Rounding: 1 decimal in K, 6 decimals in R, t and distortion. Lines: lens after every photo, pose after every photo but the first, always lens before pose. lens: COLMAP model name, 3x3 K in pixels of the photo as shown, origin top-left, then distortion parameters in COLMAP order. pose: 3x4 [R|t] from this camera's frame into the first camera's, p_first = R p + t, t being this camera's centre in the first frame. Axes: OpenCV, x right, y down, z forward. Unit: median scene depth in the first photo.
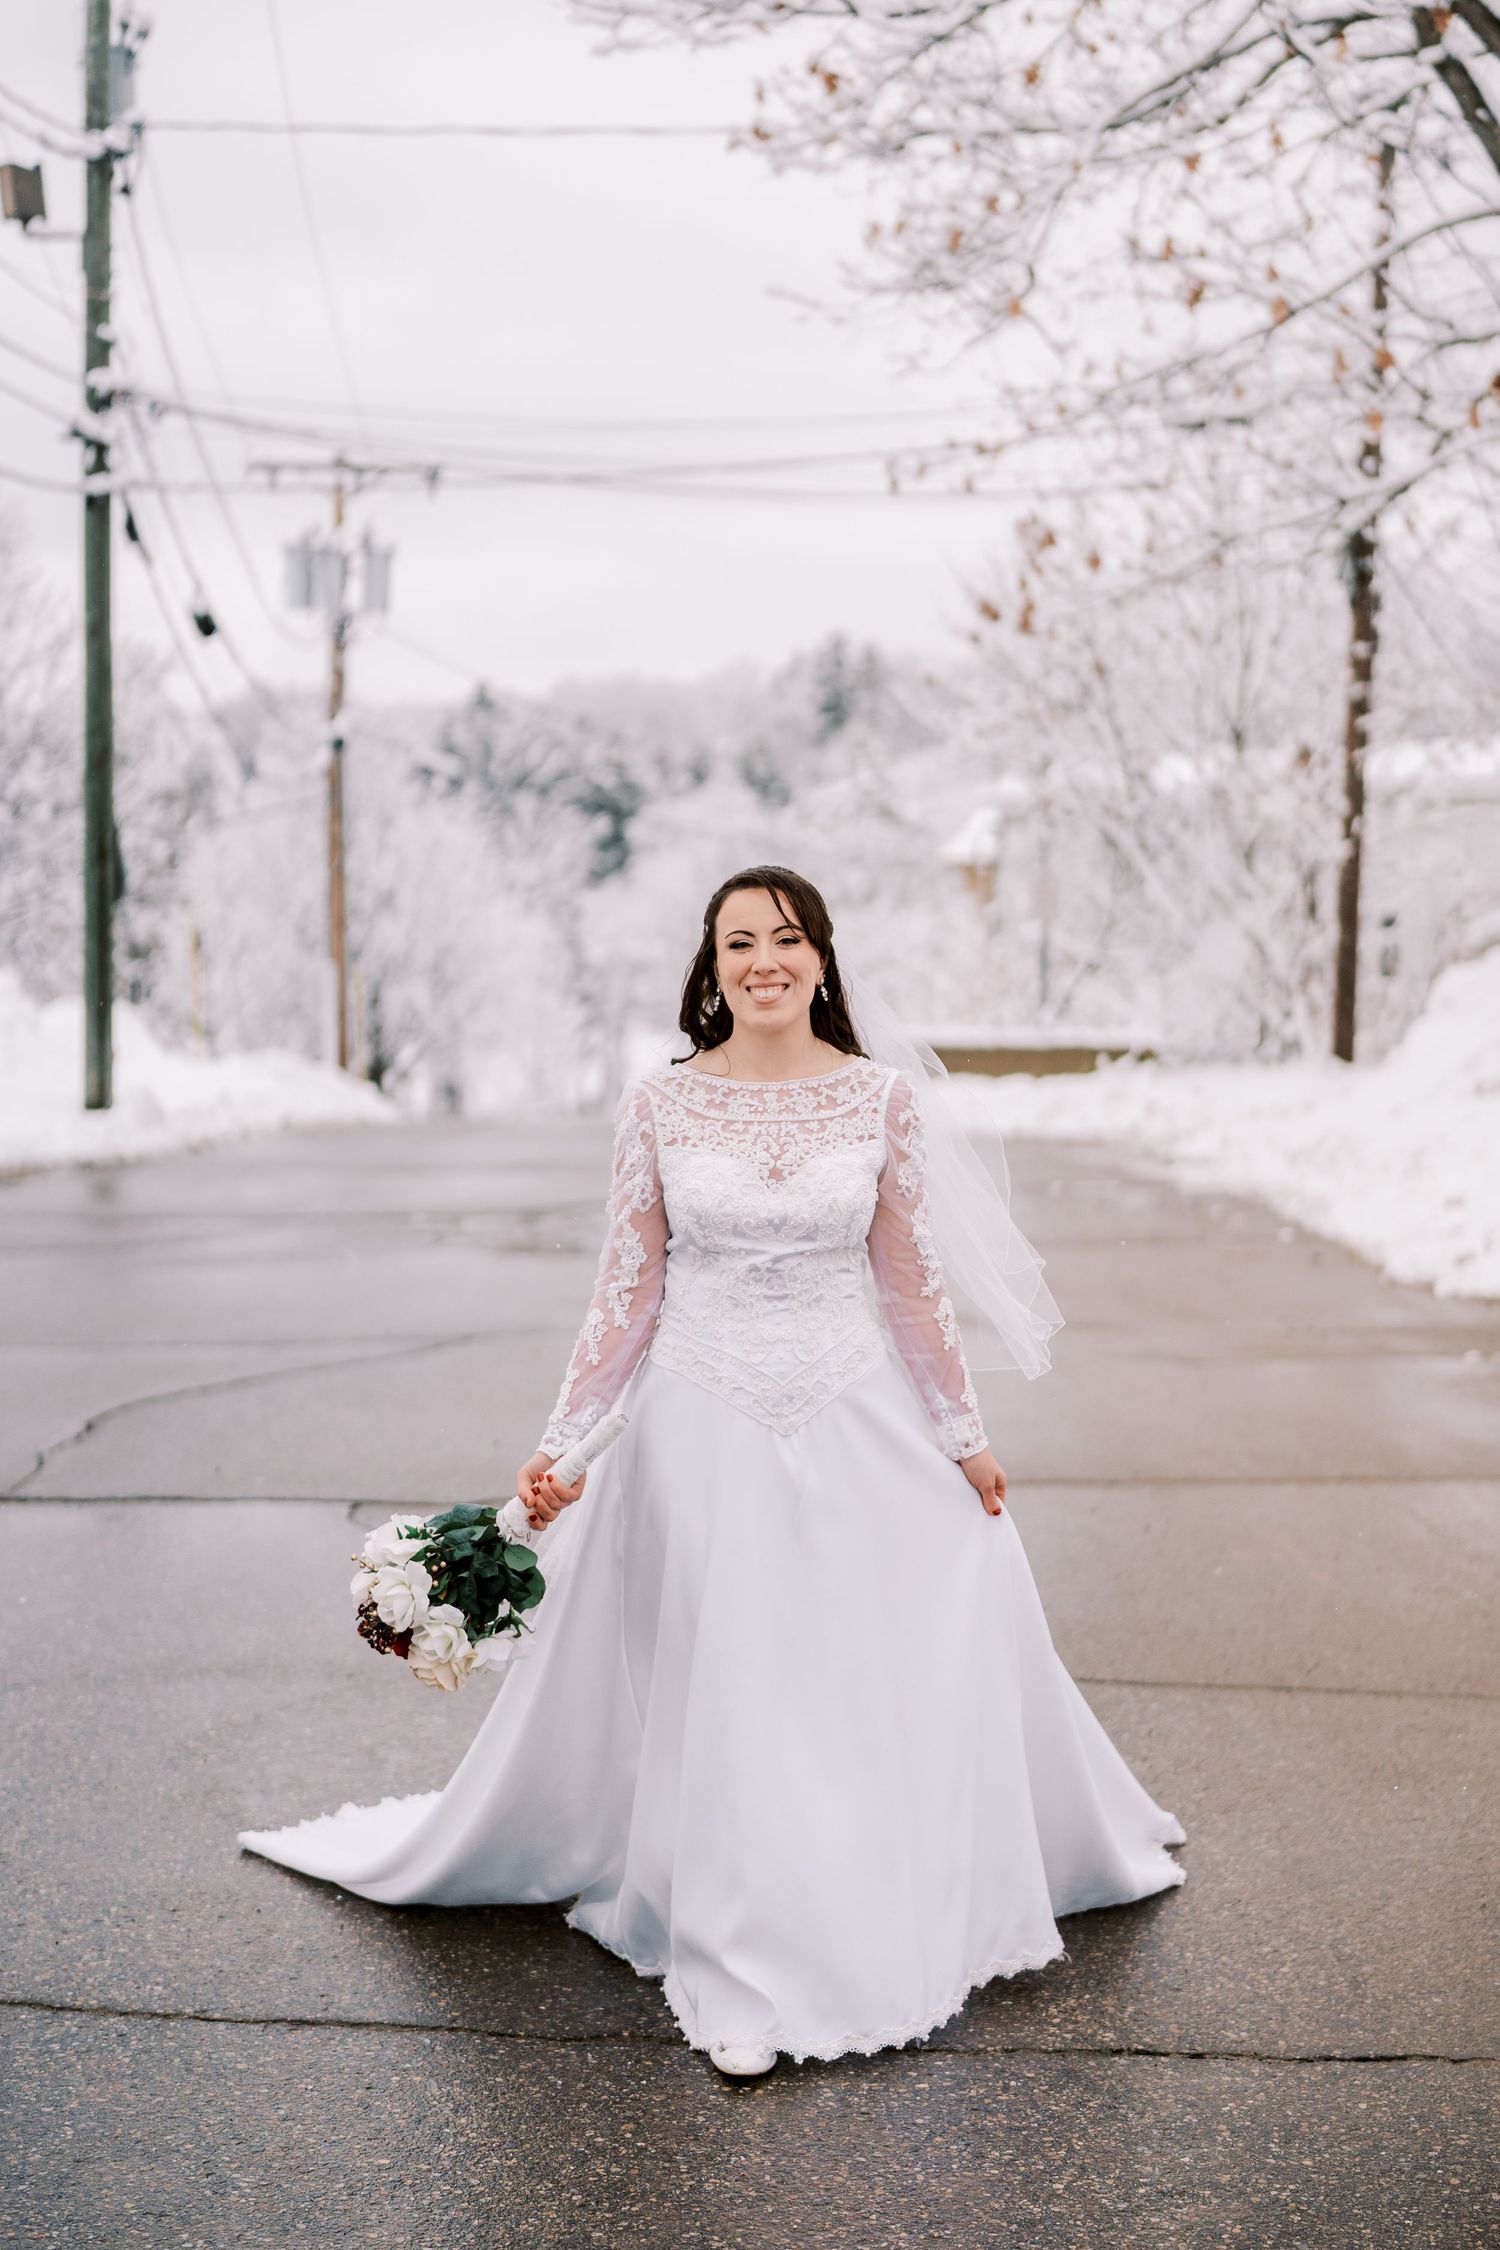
lens RADIAL K [[3320.7, 0, 682.0], [0, 3320.7, 1081.7], [0, 0, 1]] dist [-0.016166, 0.075938]
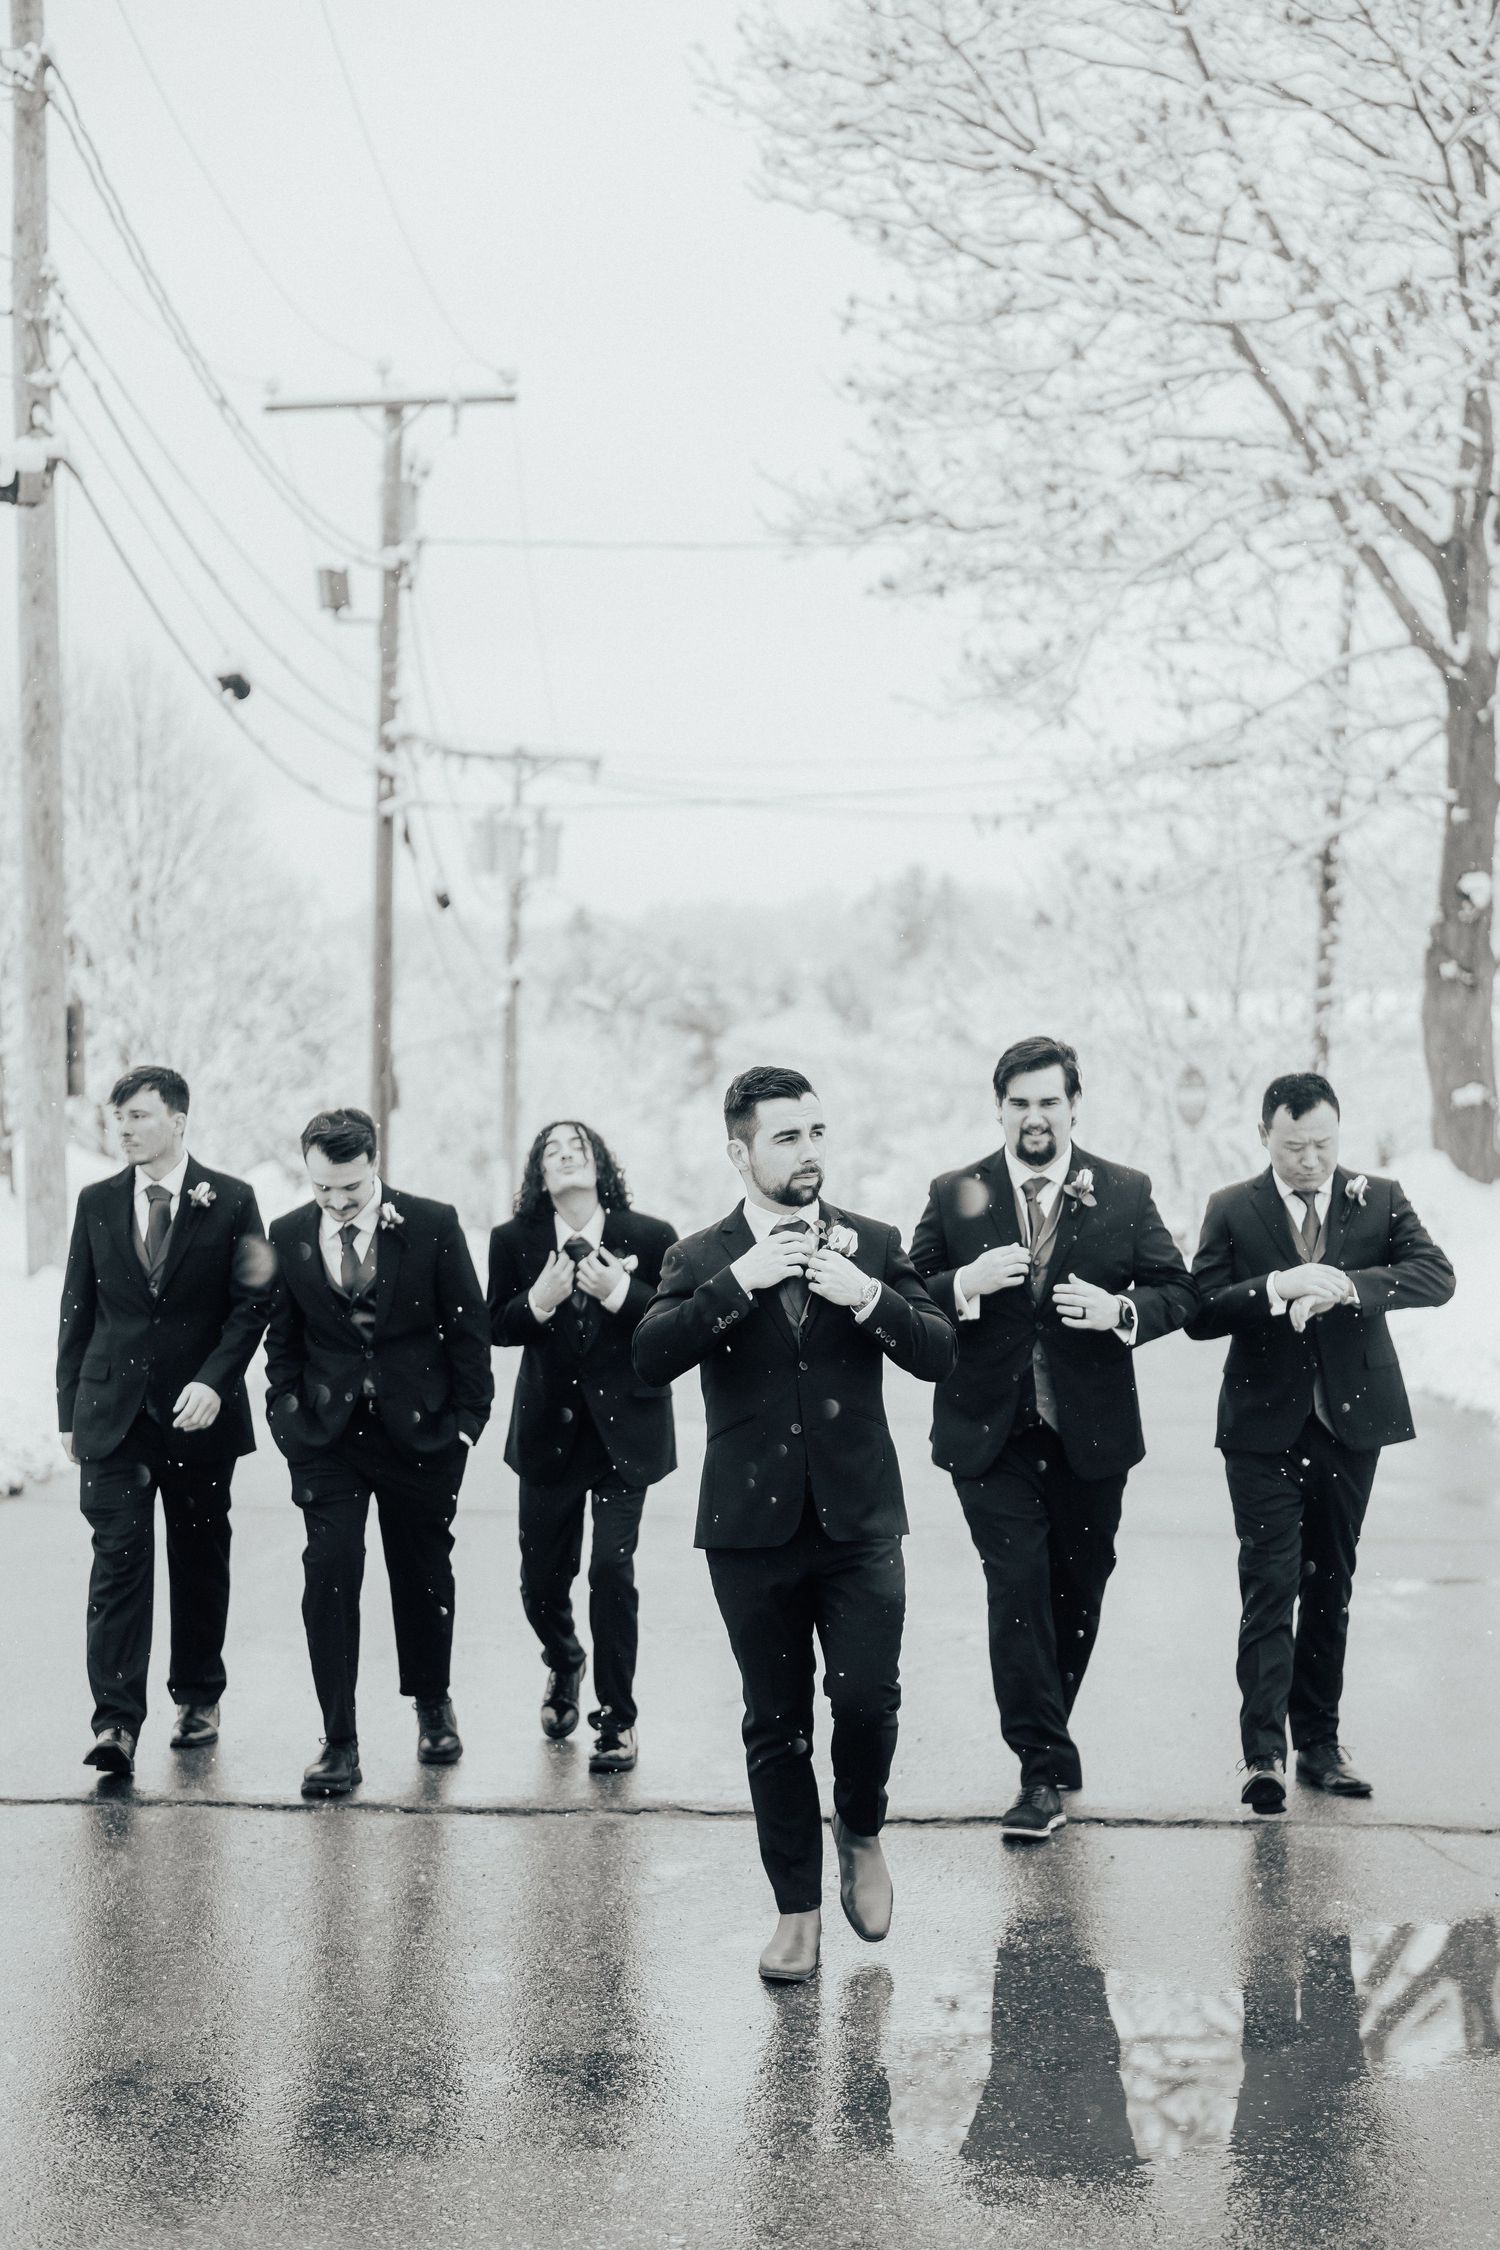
lens RADIAL K [[3261.7, 0, 700.6], [0, 3261.7, 1184.1], [0, 0, 1]] dist [0.009109, 0.009949]
pose [[0.999745, 0.014999, -0.016900, -0.023137], [-0.015544, 0.999347, -0.032612, 0.016048], [0.016400, 0.032867, 0.999325, -0.320894]]
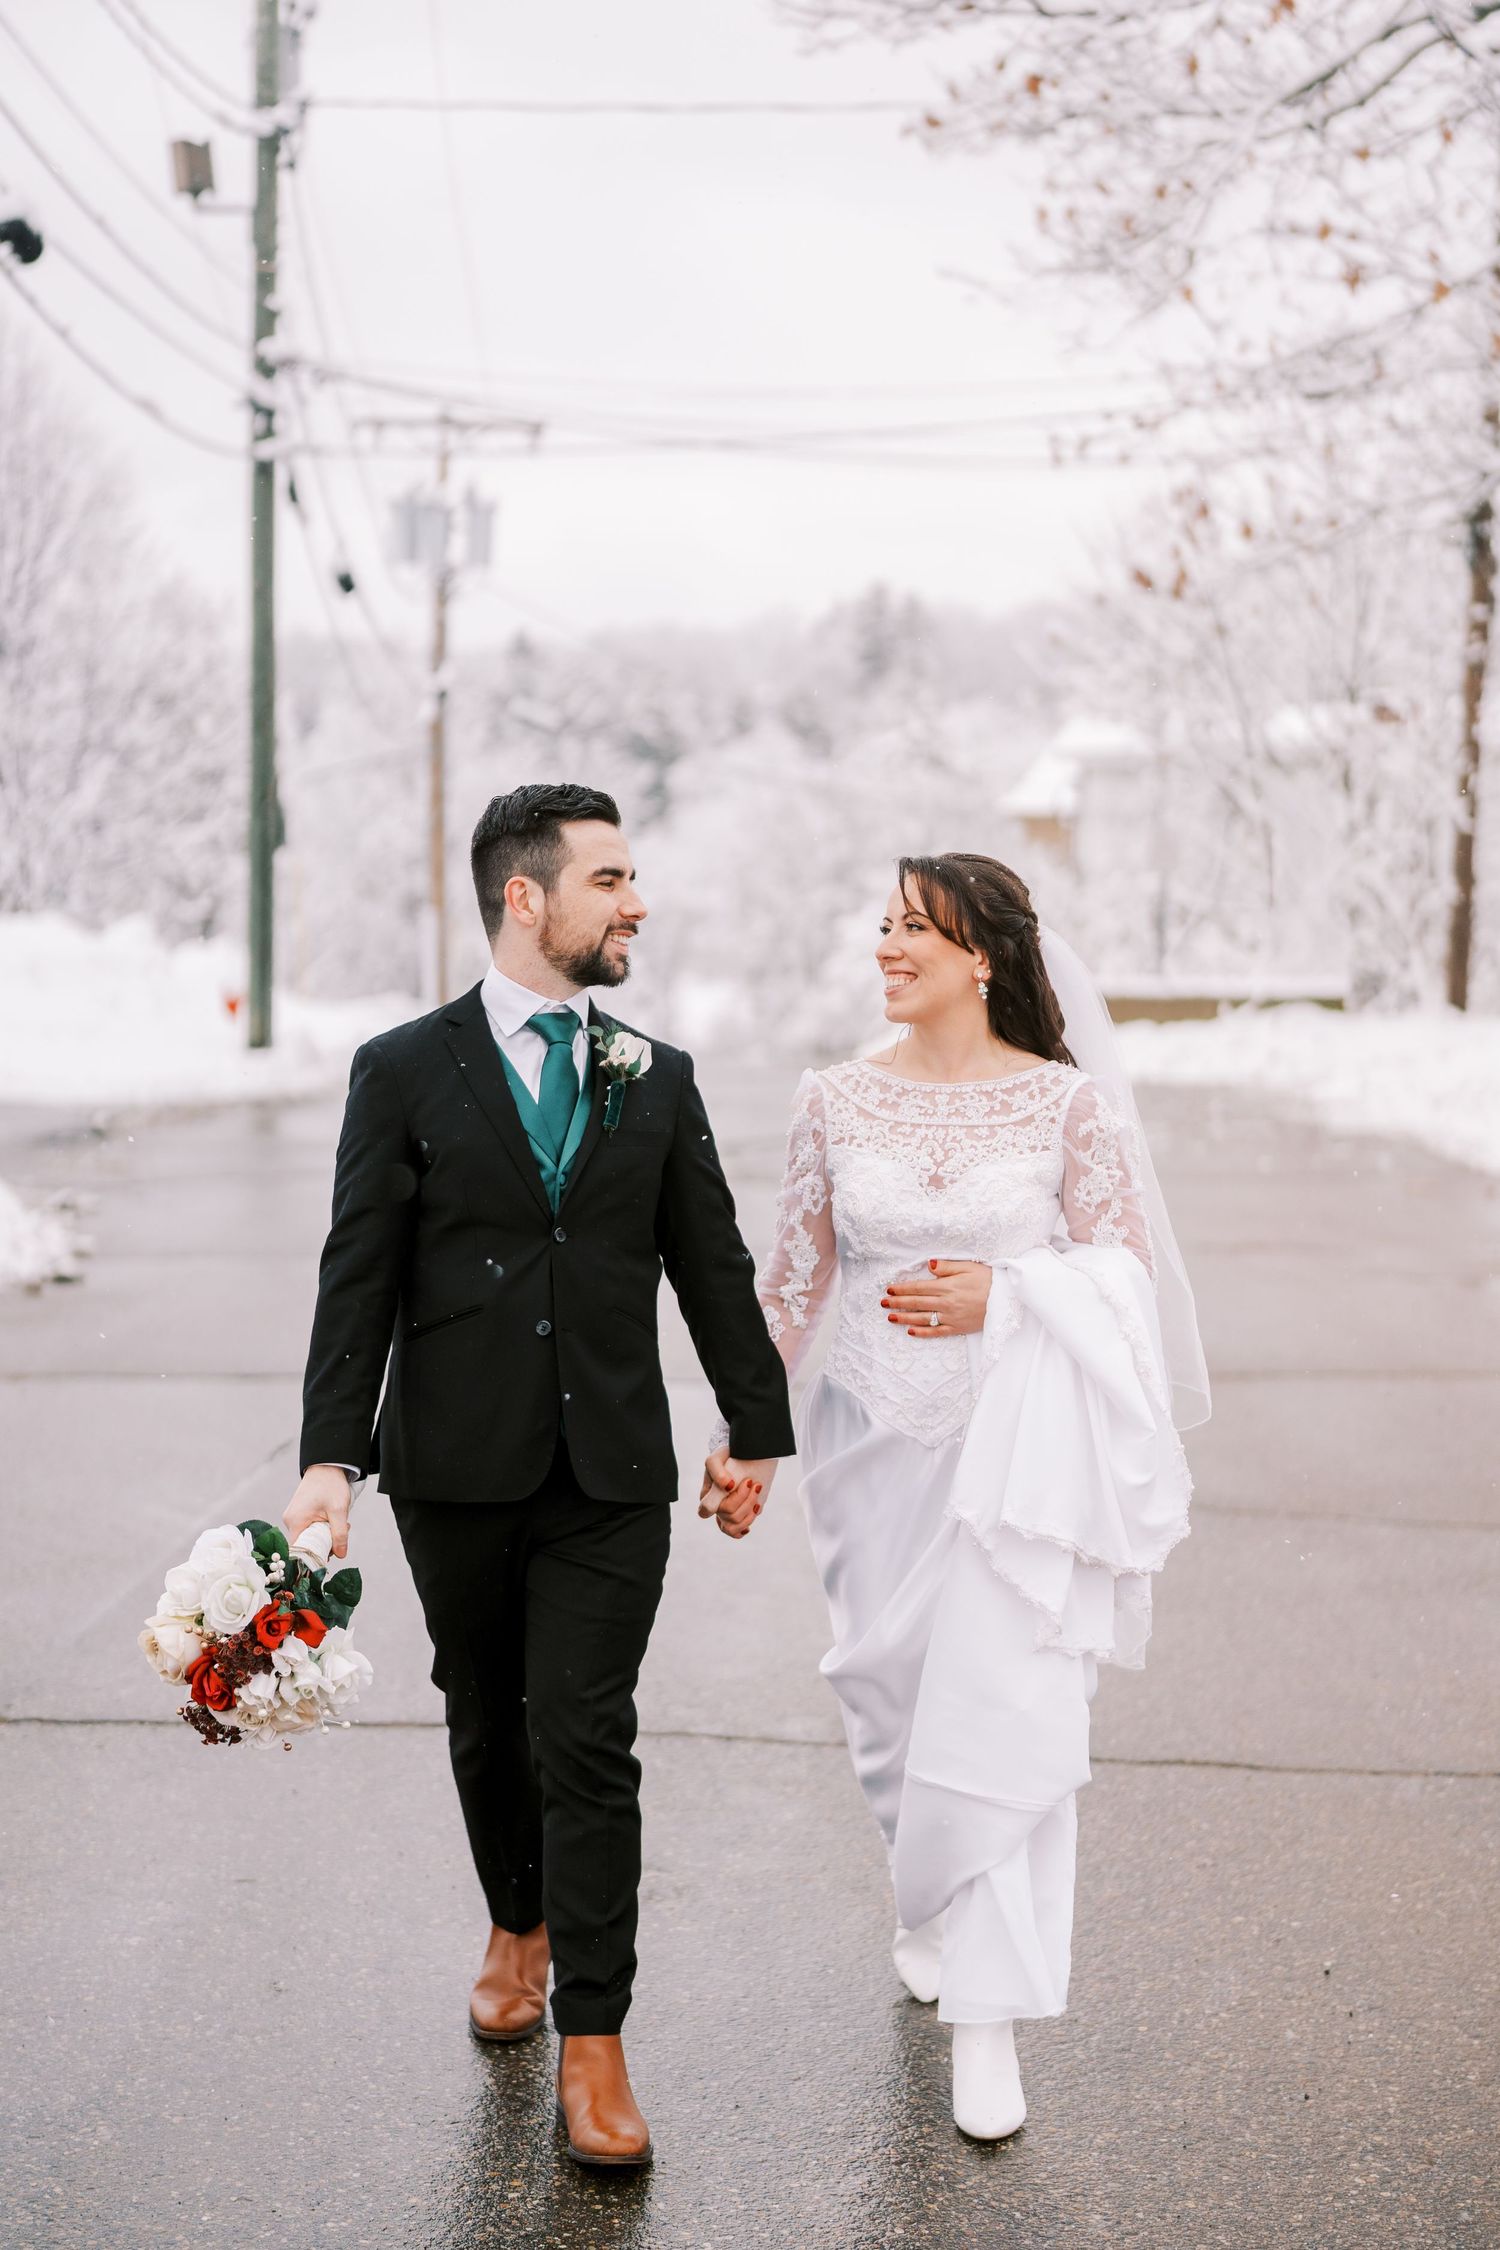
lens RADIAL K [[3351.9, 0, 633.8], [0, 3351.9, 1078.6], [0, 0, 1]] dist [-0.011267, 0.055192]
pose [[0.999756, 0.006734, -0.021043, -0.036631], [-0.006441, 0.999882, 0.013977, 0.001854], [0.021135, -0.013838, 0.999681, -0.050196]]
